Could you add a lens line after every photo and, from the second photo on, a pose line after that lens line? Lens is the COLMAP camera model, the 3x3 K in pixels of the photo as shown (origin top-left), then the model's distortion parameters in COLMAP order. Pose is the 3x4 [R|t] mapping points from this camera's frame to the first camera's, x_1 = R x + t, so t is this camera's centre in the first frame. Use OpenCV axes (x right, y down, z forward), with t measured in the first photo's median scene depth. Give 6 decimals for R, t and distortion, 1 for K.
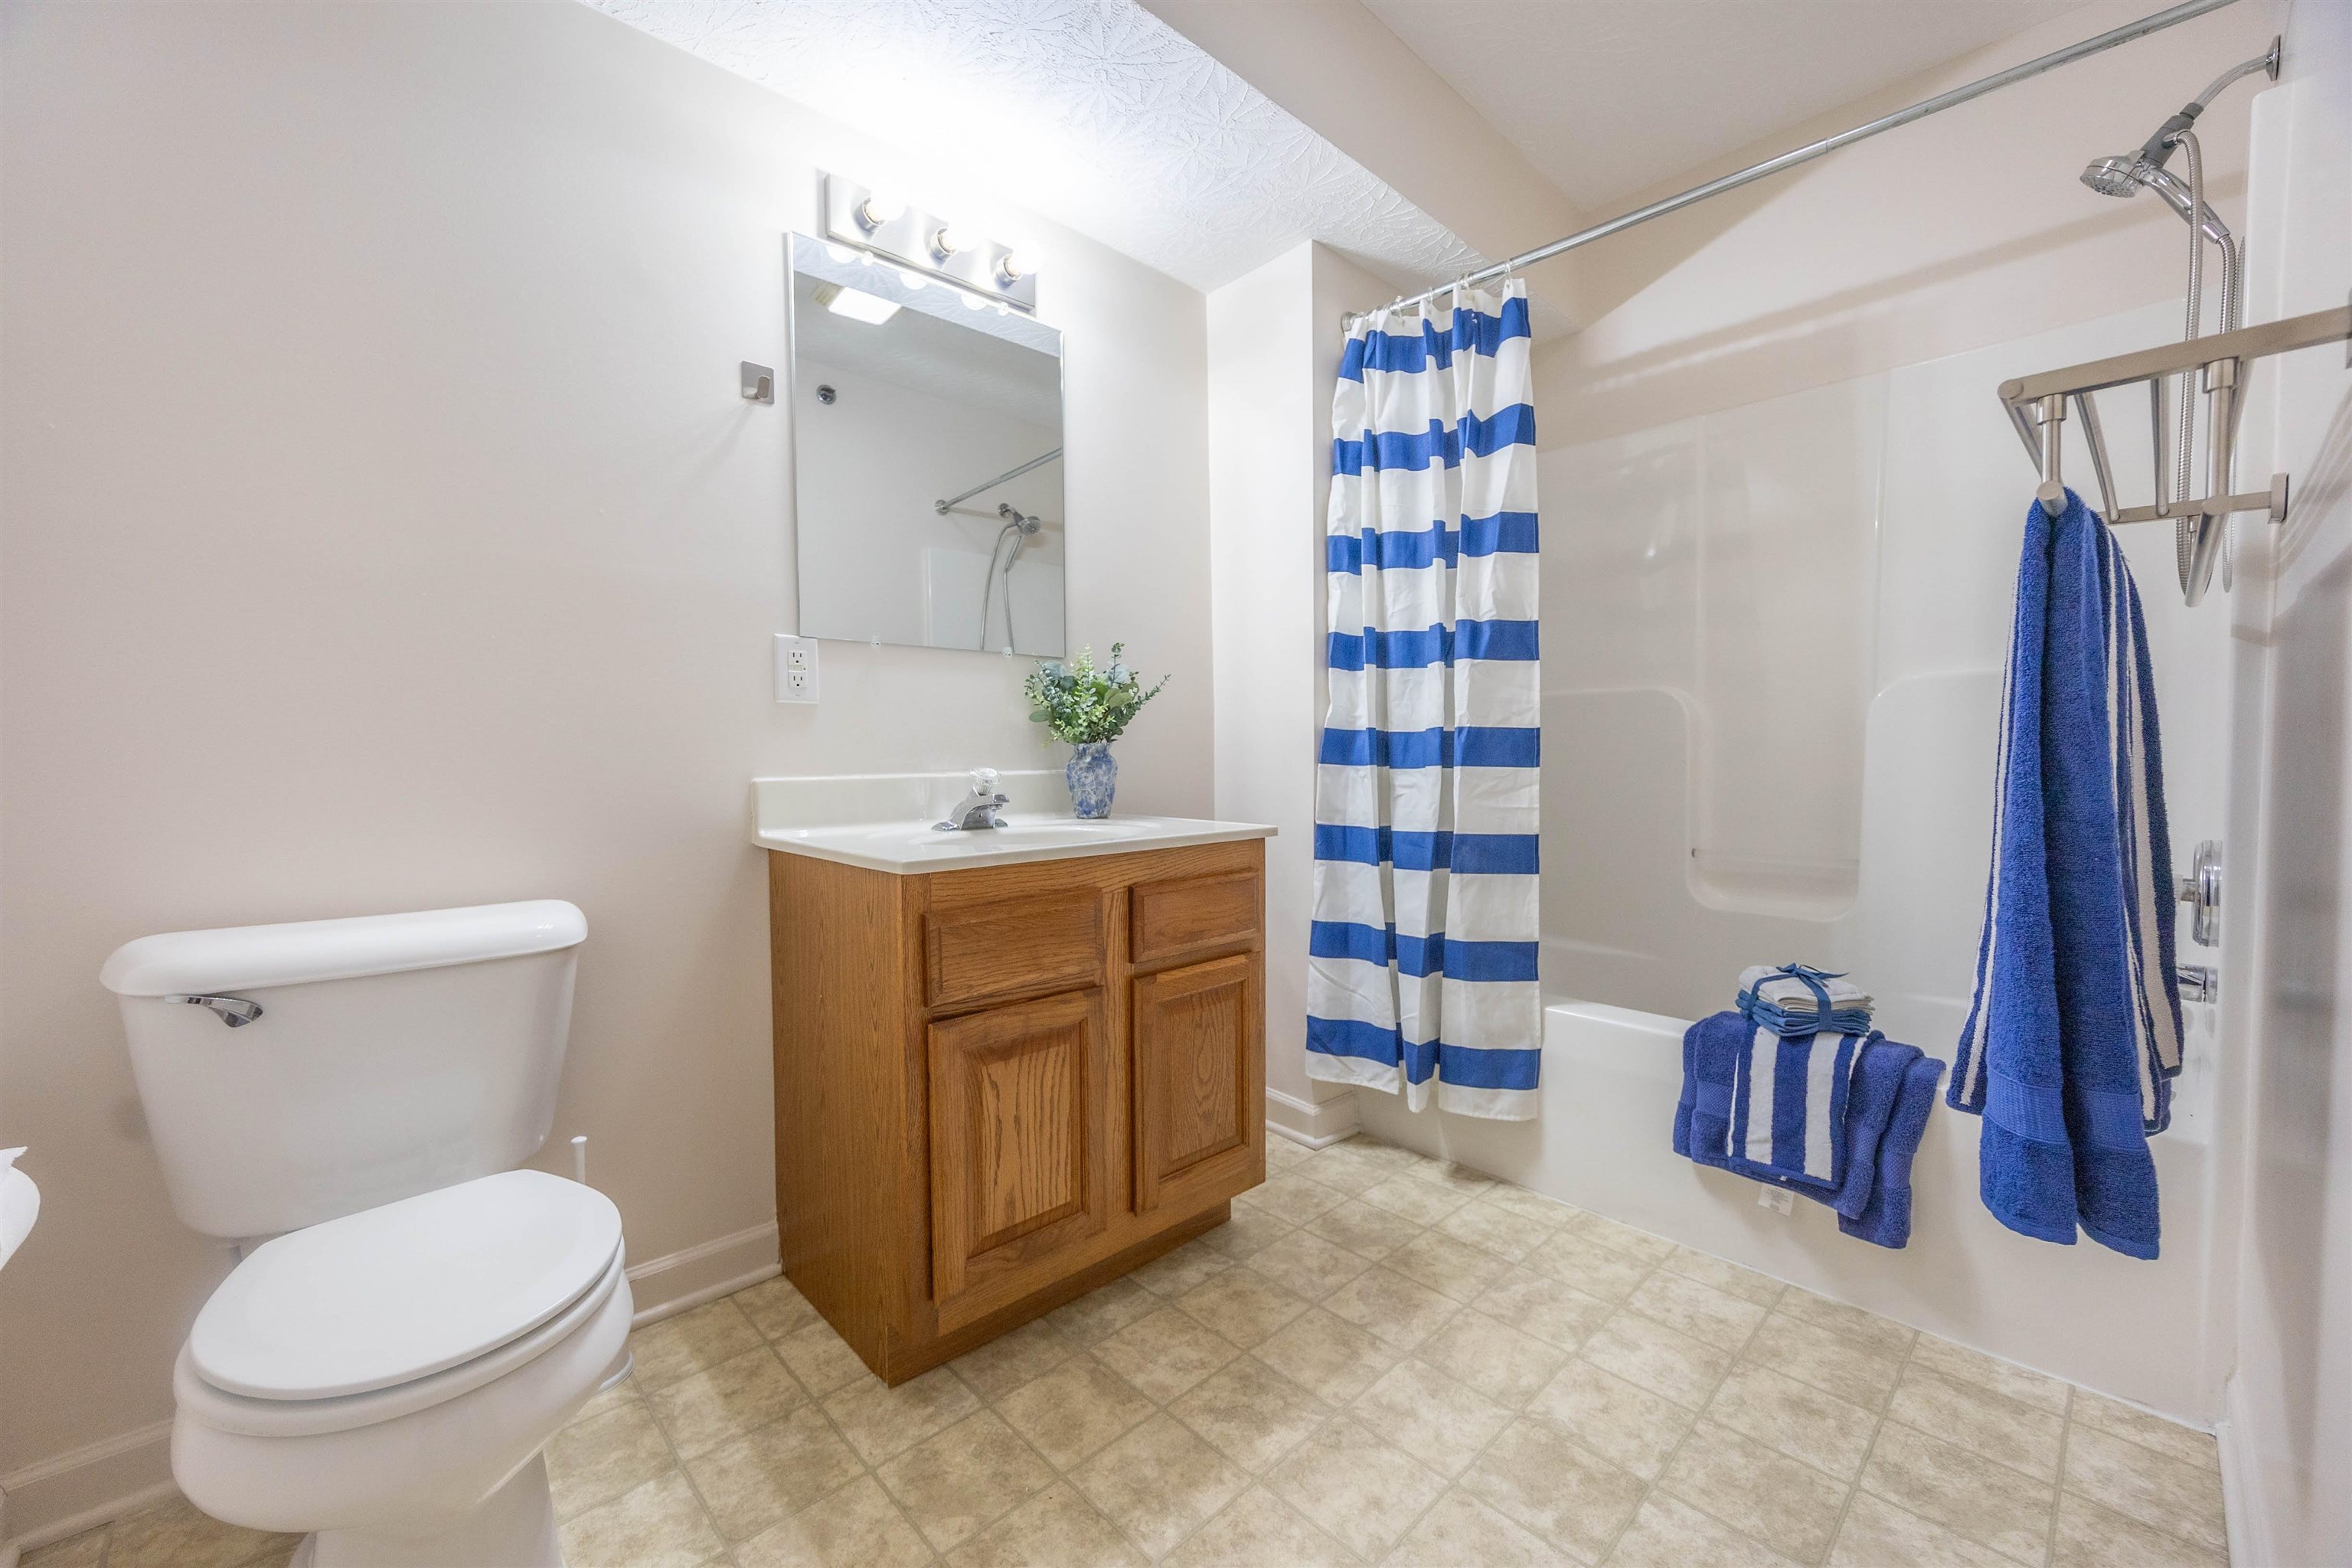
lens RADIAL K [[943.7, 0, 1171.7], [0, 943.7, 776.5], [0, 0, 1]] dist [-0.001132, -0.000119]
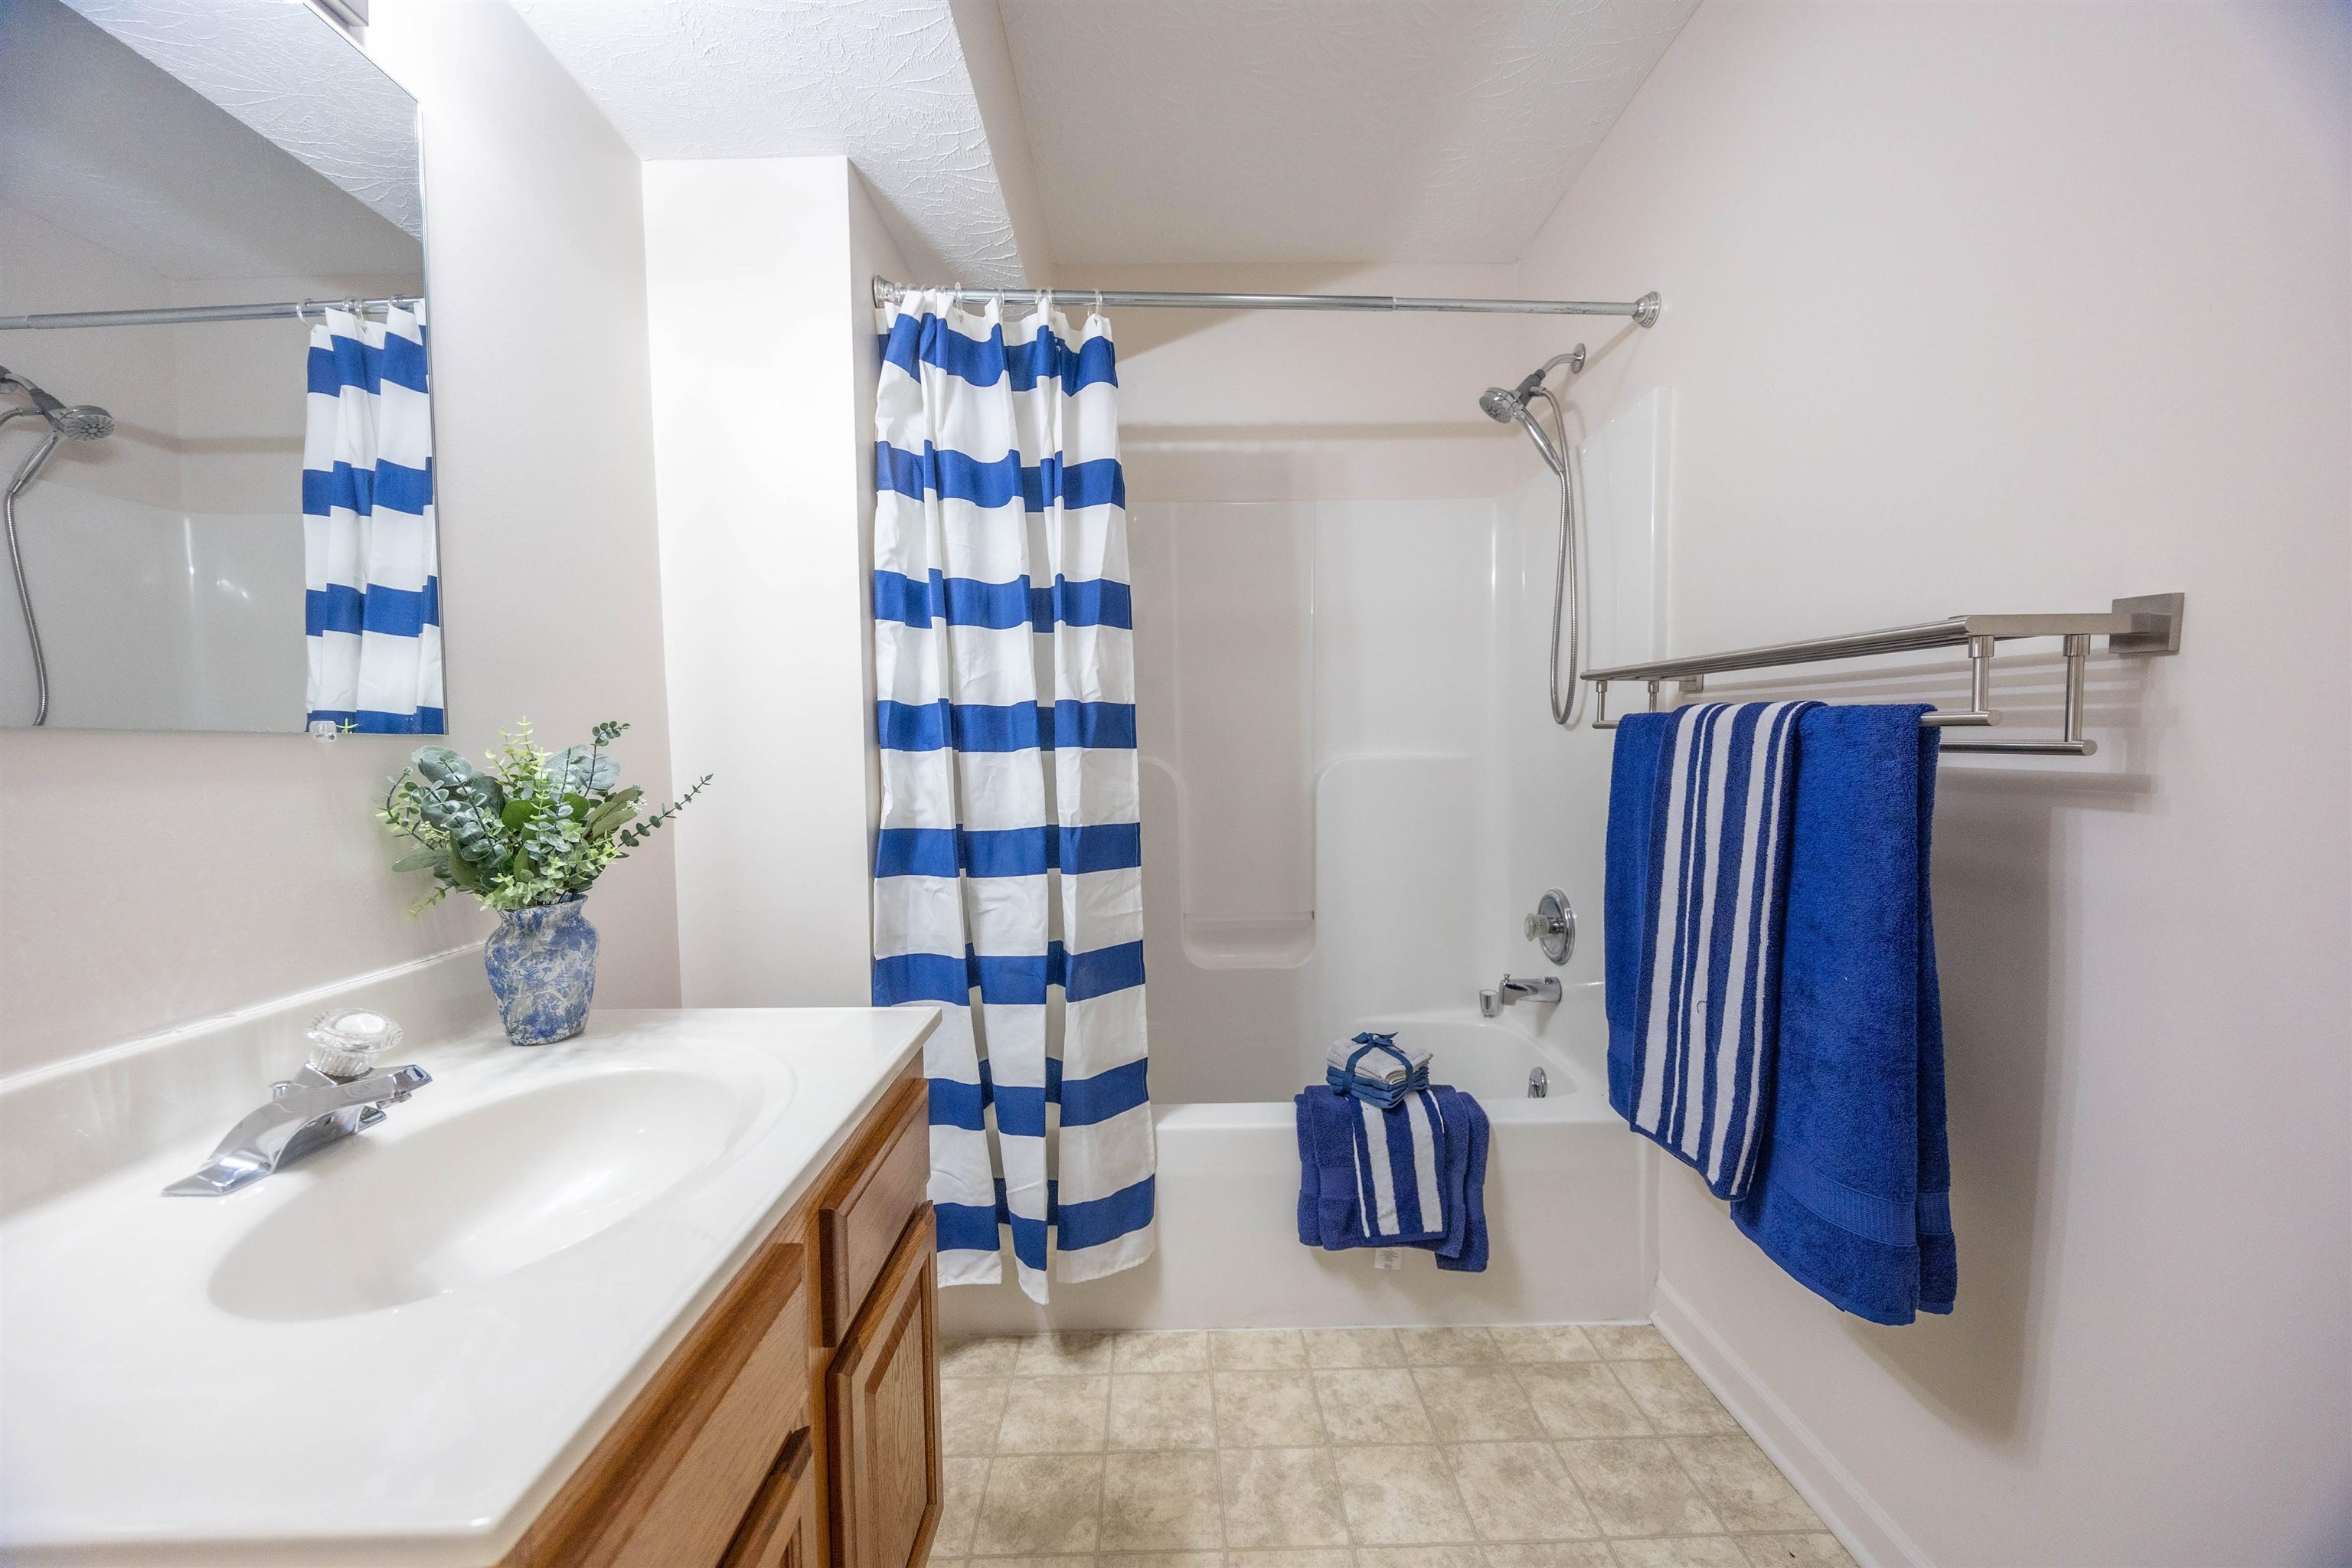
lens RADIAL K [[890.1, 0, 1180.1], [0, 890.1, 778.5], [0, 0, 1]] dist [-0.003747, -0.000145]
pose [[0.671663, -0.029180, 0.740282, -0.215429], [0.027416, 0.999519, 0.014524, -0.103996], [-0.740350, 0.010540, 0.672139, 0.388256]]
